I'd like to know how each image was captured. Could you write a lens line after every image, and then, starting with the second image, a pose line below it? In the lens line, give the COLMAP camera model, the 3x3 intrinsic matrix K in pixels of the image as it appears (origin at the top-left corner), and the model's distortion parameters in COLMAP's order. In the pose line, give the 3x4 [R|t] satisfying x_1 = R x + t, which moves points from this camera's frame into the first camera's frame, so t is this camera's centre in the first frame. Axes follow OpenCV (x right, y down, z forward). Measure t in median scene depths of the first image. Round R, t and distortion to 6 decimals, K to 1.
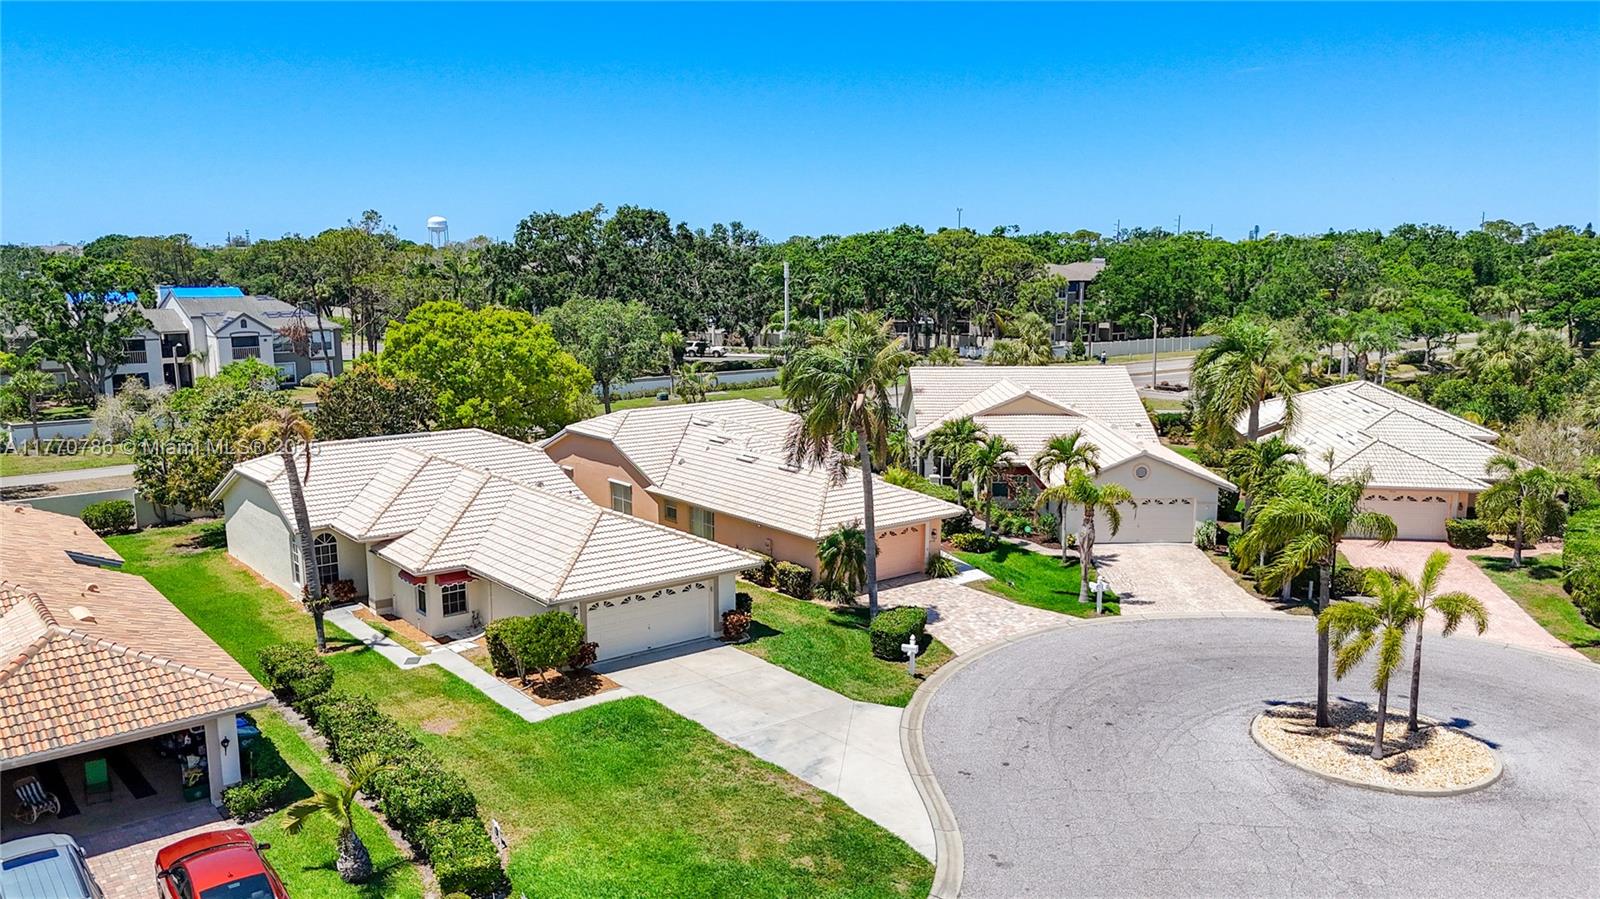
lens RADIAL K [[1207.9, 0, 810.4], [0, 1207.9, 481.0], [0, 0, 1]] dist [0.107524, -0.186333]
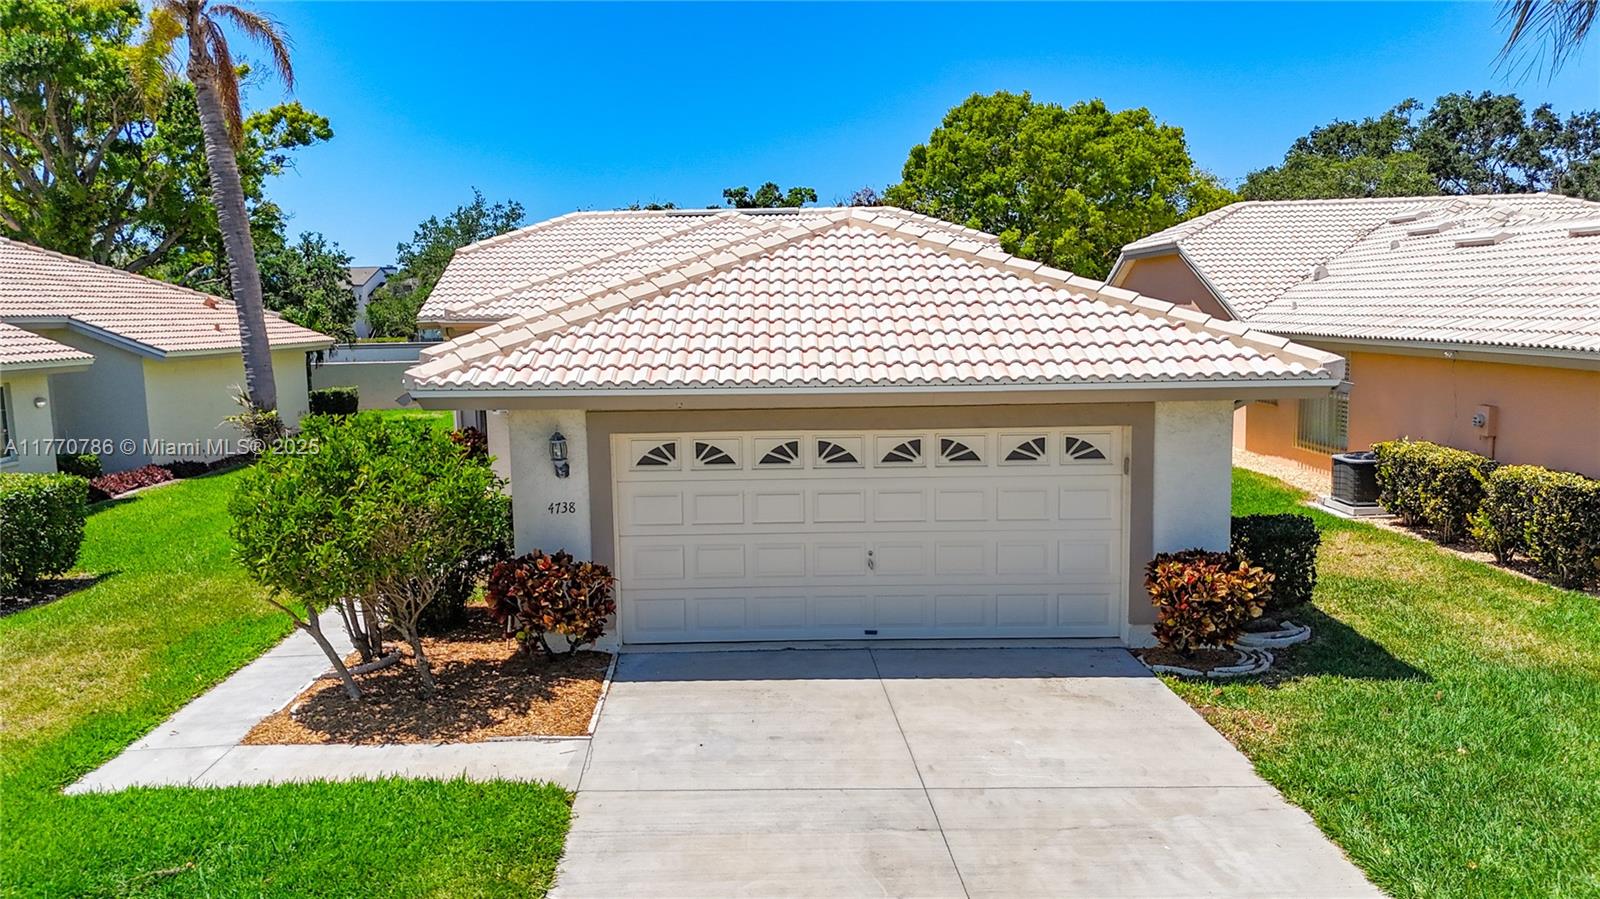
lens RADIAL K [[1214.3, 0, 798.7], [0, 1214.3, 474.4], [0, 0, 1]] dist [0.076441, -0.090081]
pose [[0.778944, 0.066759, -0.623530, 0.033327], [-0.093664, 0.995549, -0.010421, 0.104204], [0.620059, 0.066519, 0.781730, 0.758863]]
